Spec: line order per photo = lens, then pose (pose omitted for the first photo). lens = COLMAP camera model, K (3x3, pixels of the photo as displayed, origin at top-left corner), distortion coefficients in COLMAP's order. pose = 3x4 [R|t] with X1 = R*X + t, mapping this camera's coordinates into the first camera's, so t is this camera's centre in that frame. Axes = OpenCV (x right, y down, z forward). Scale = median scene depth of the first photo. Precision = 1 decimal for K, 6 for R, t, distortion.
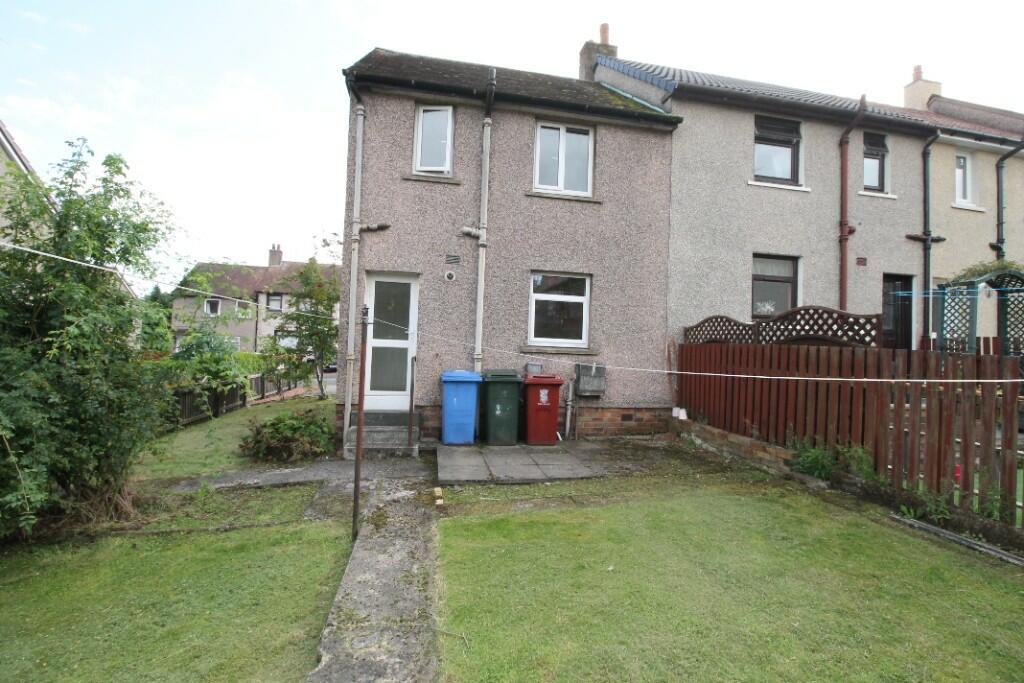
lens RADIAL K [[478.0, 0, 511.4], [0, 478.0, 331.4], [0, 0, 1]] dist [0.002080, -0.018067]
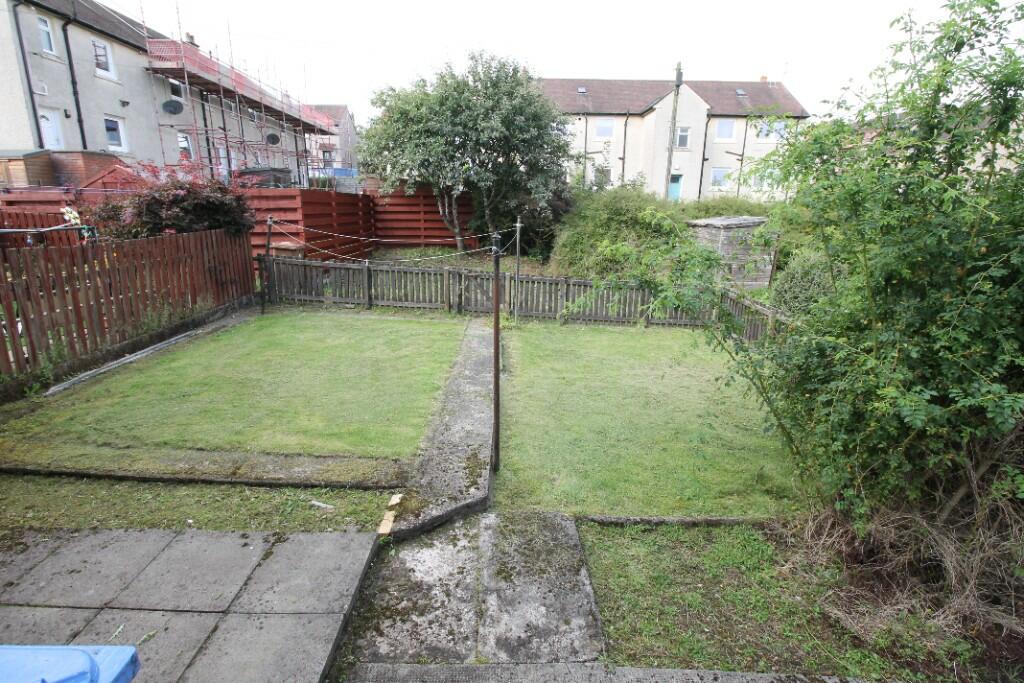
lens RADIAL K [[478.0, 0, 511.4], [0, 478.0, 331.4], [0, 0, 1]] dist [0.002080, -0.018067]
pose [[-0.985180, -0.083791, 0.149665, -0.413882], [-0.047094, 0.971163, 0.233717, -0.073720], [-0.164932, 0.223205, -0.960717, 1.618794]]
